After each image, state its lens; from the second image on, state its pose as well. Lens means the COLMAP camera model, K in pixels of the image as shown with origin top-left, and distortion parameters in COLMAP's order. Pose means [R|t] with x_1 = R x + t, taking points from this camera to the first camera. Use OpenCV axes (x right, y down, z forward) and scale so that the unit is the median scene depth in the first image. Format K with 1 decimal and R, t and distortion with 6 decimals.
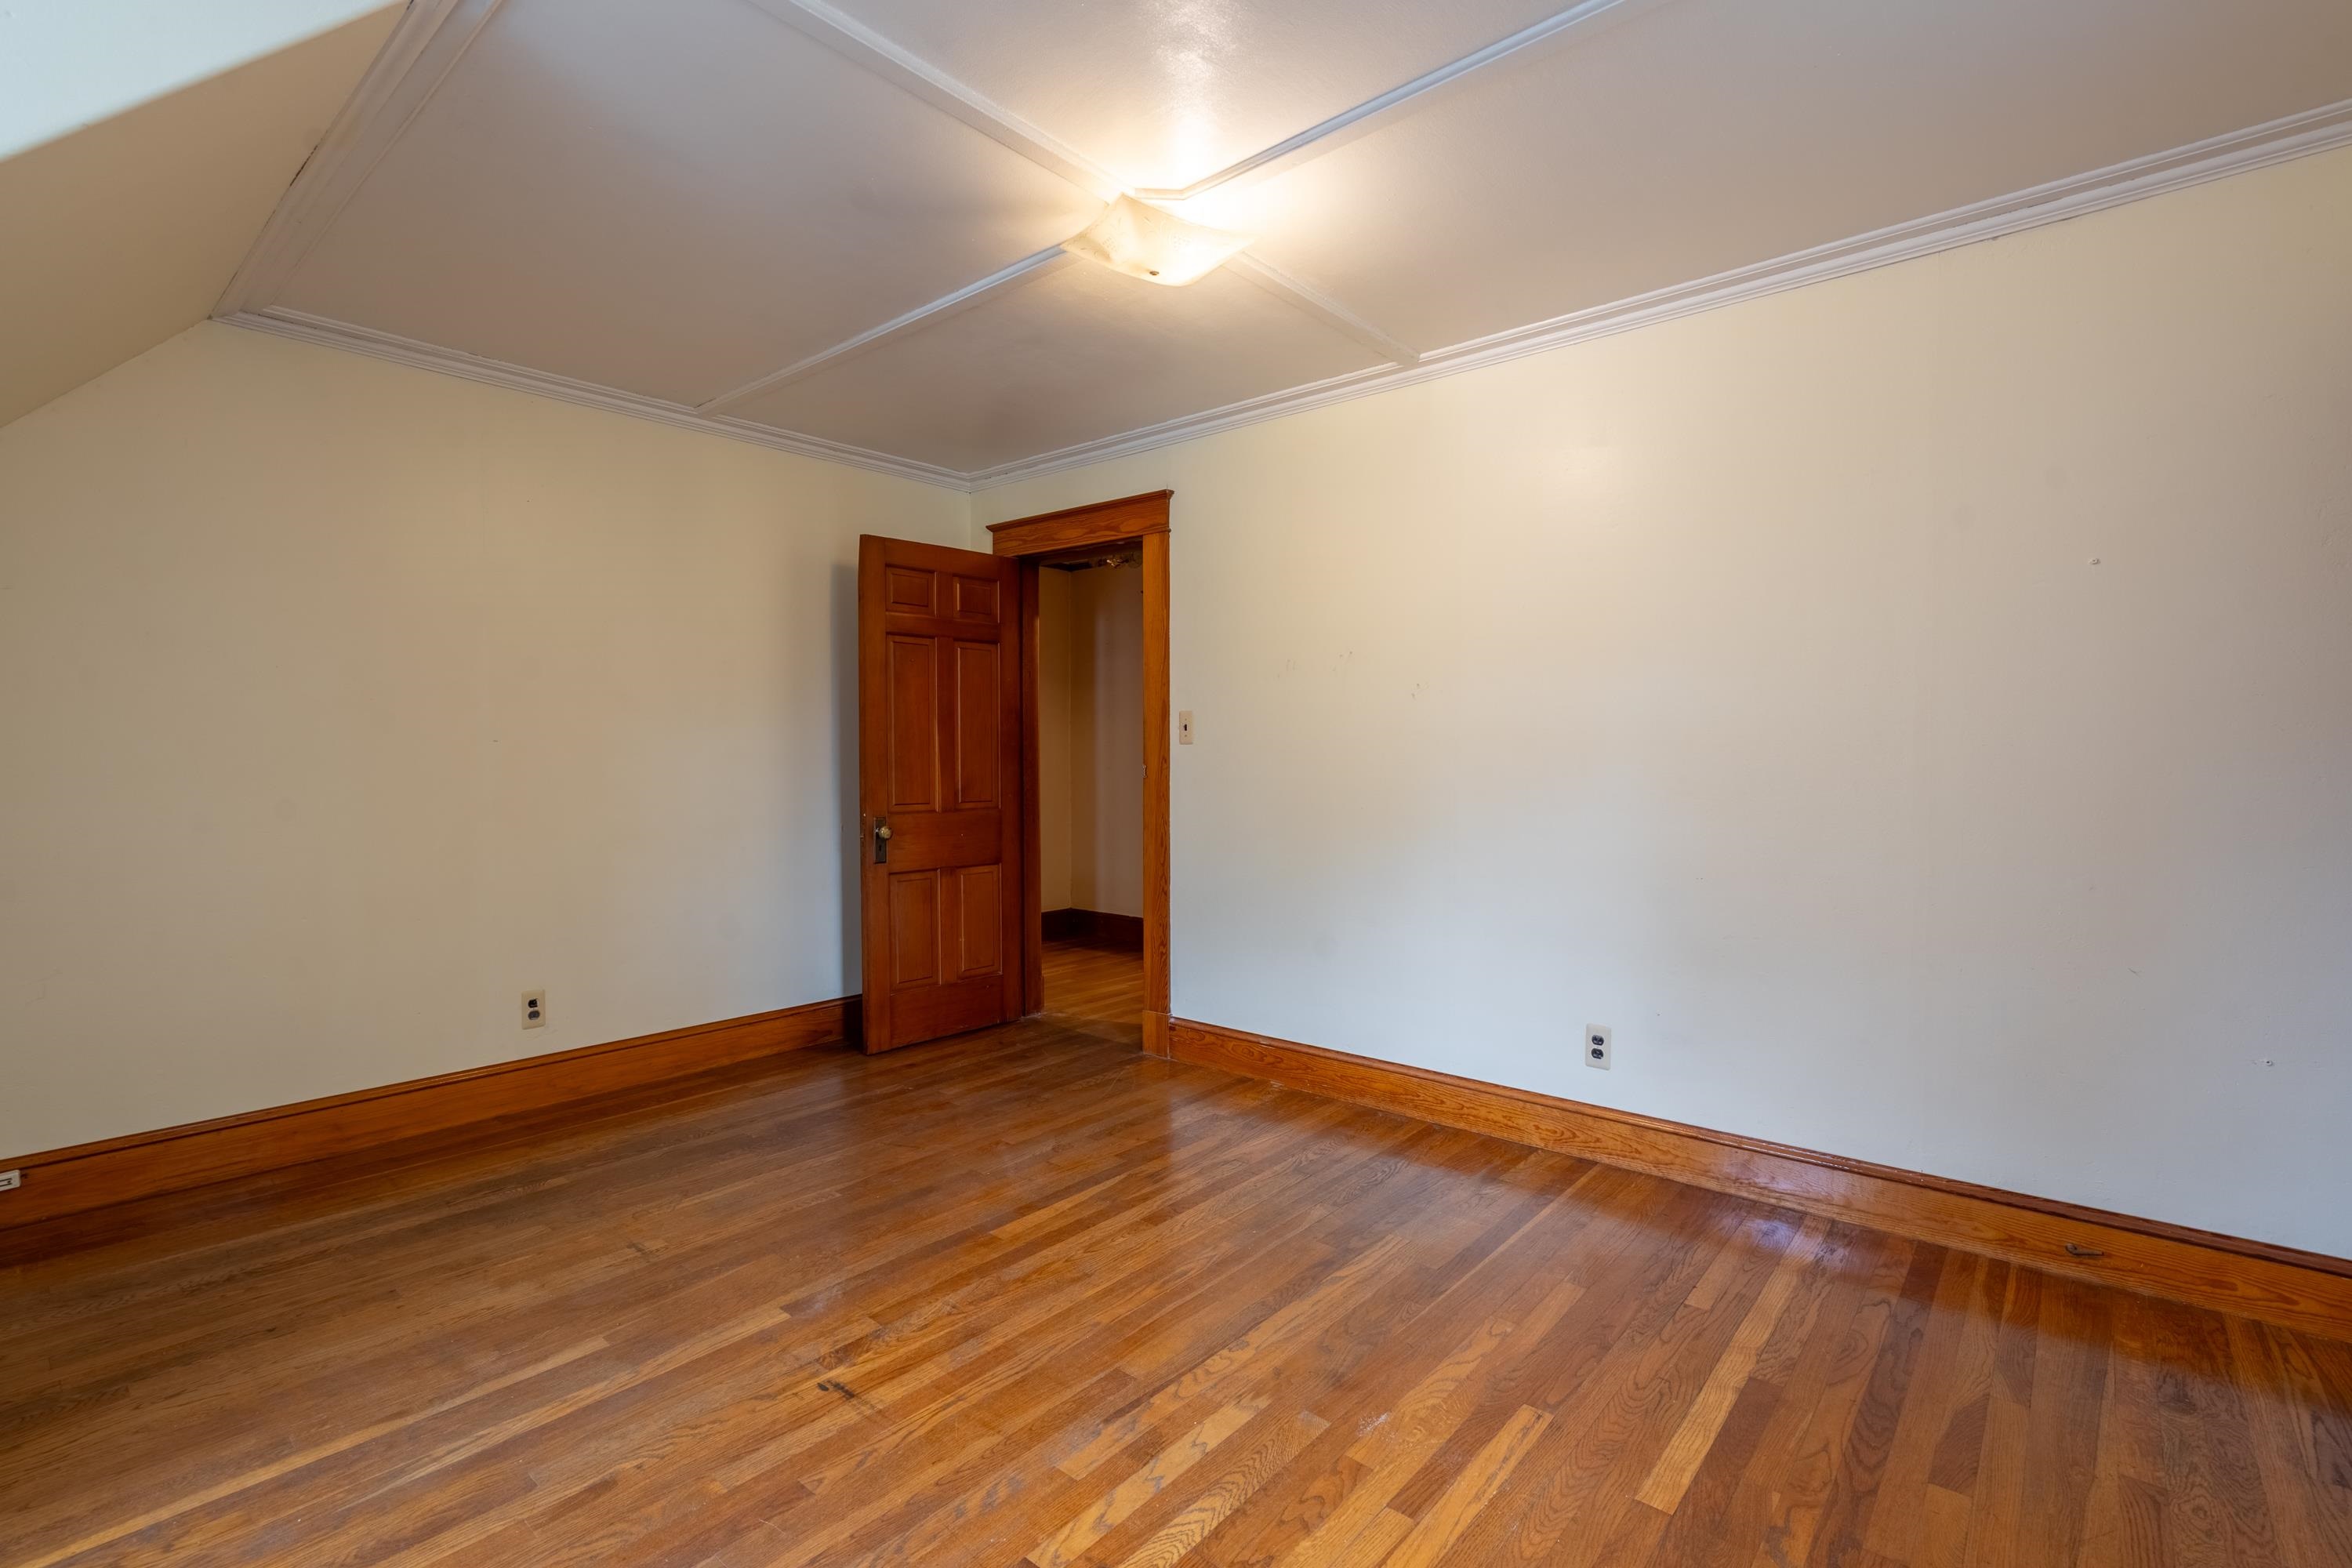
lens RADIAL K [[1076.9, 0, 1183.1], [0, 1076.9, 790.4], [0, 0, 1]] dist [-0.000077, -0.000583]
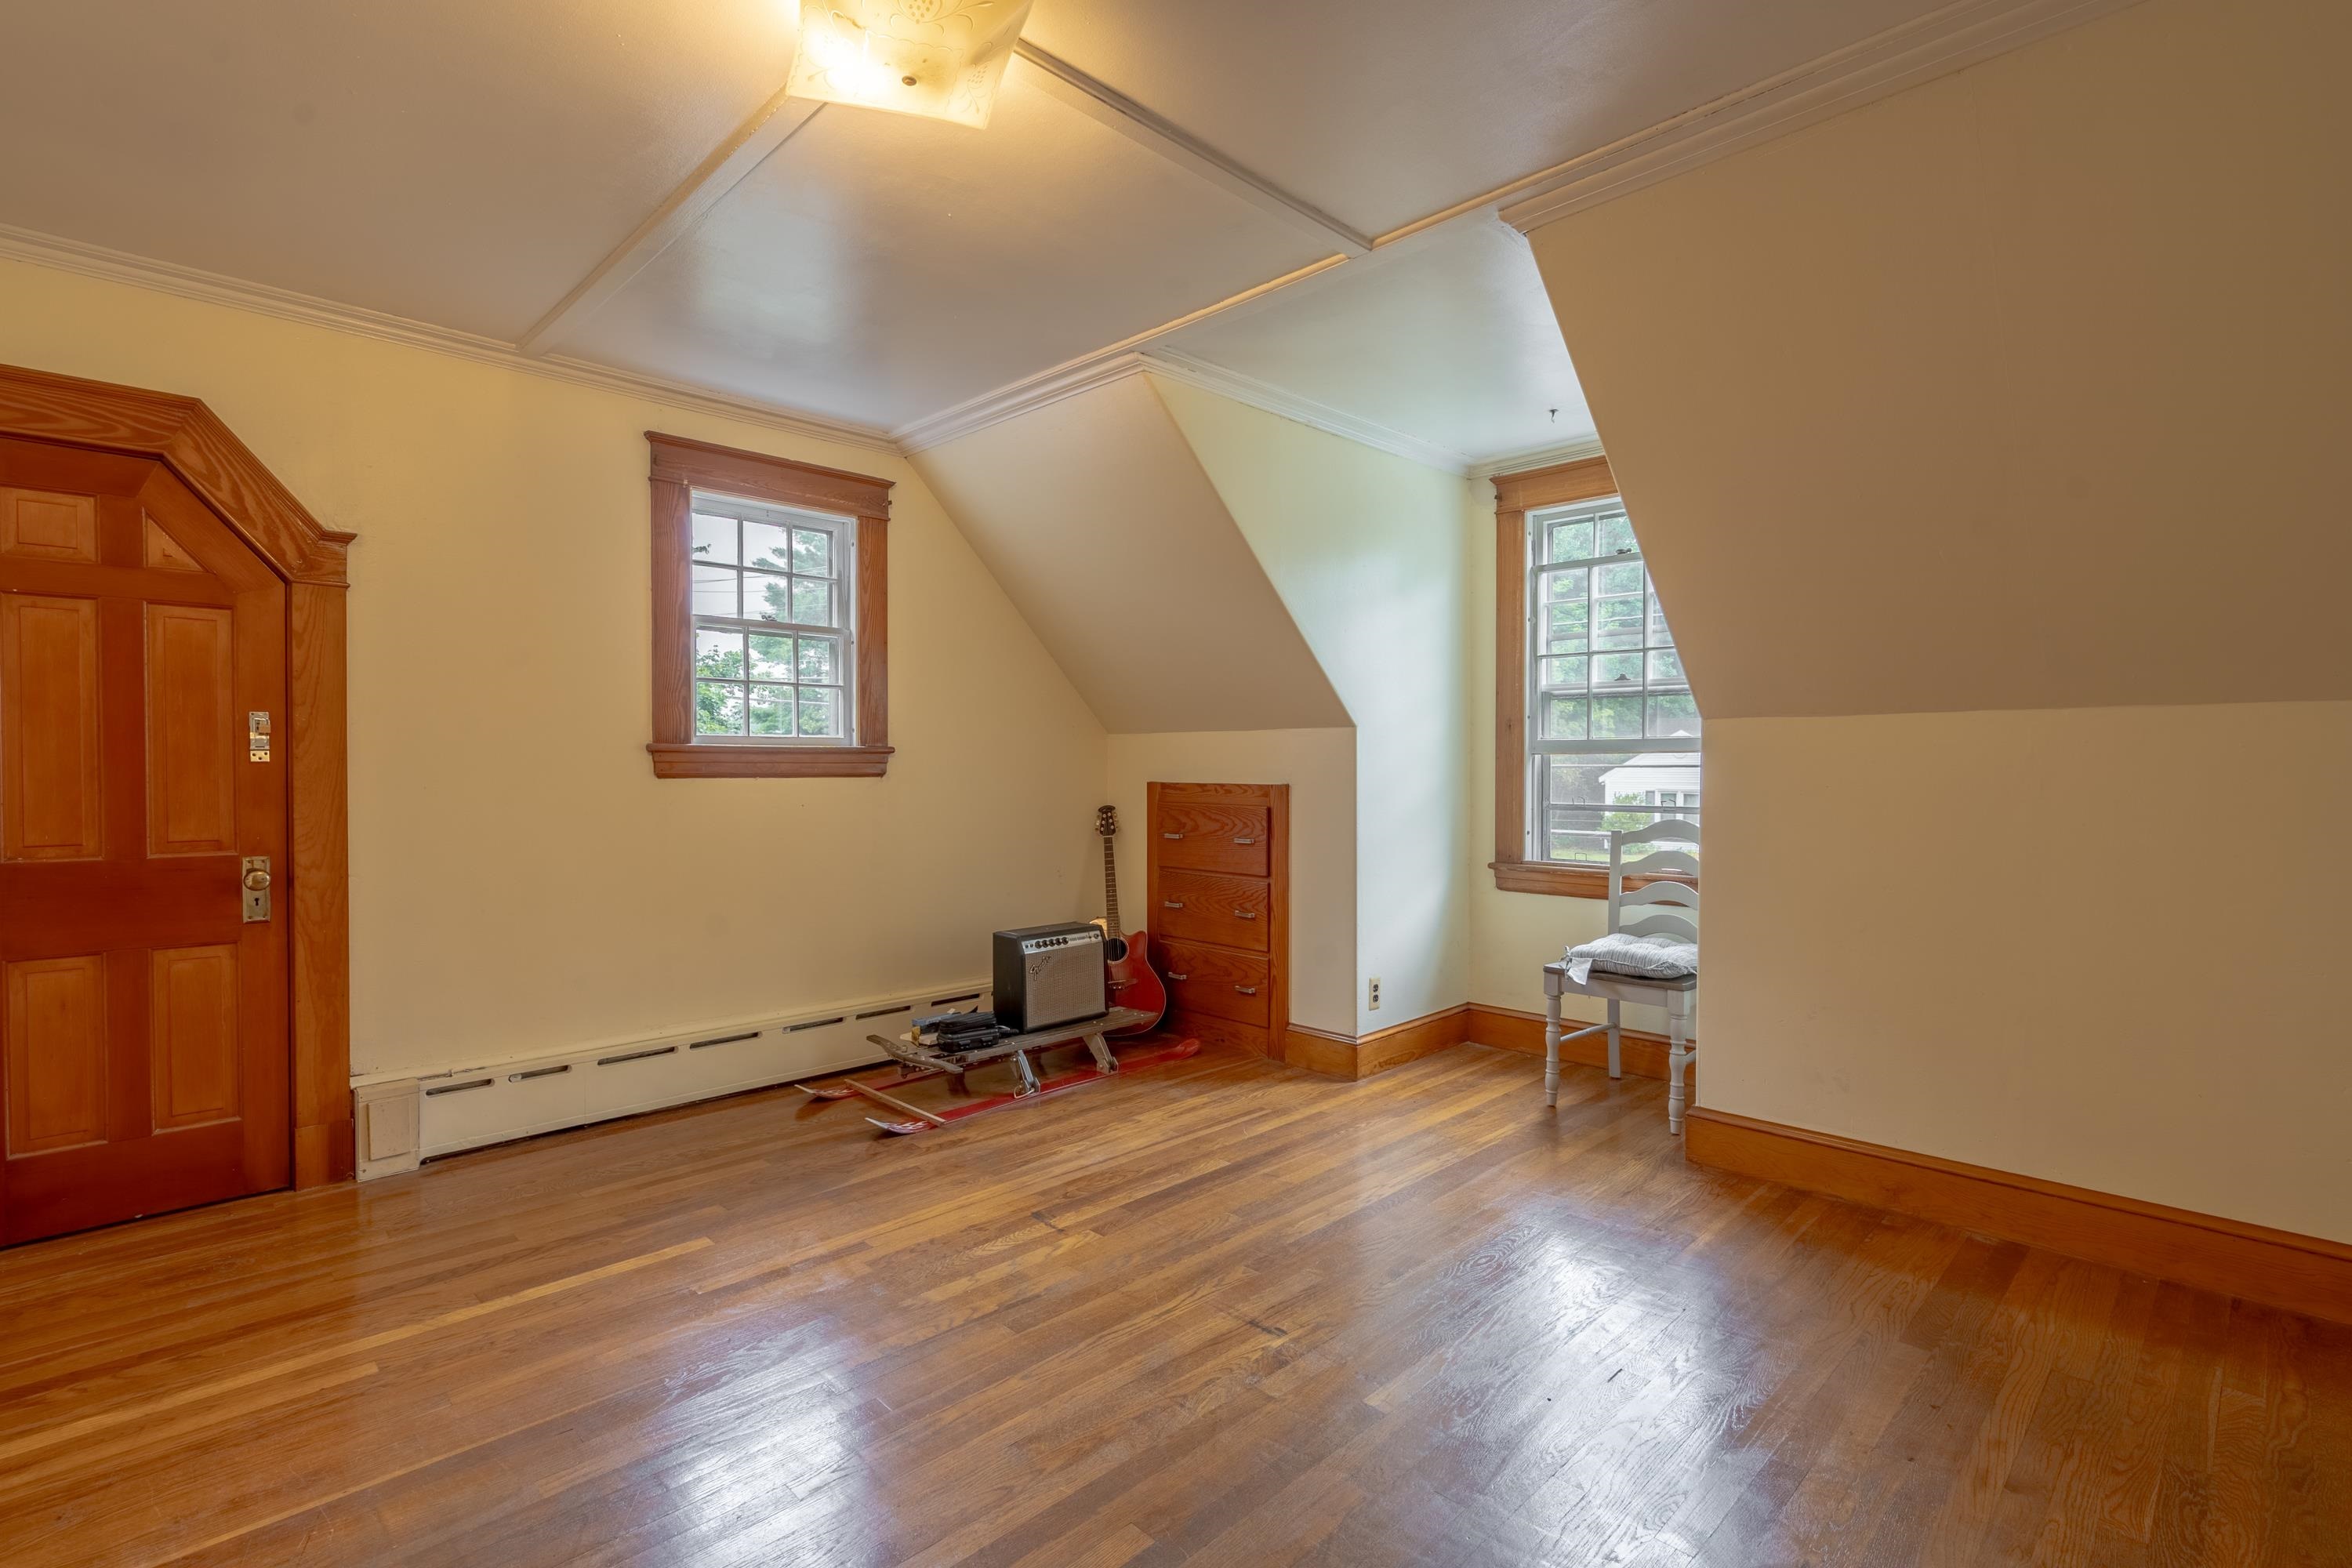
lens RADIAL K [[1076.9, 0, 1181.3], [0, 1076.9, 780.1], [0, 0, 1]] dist [-0.000077, -0.000583]
pose [[-0.996730, 0.000028, 0.080806, -0.322404], [0.003392, 0.999133, 0.041486, -0.063380], [-0.080735, 0.041624, -0.995866, 2.099469]]
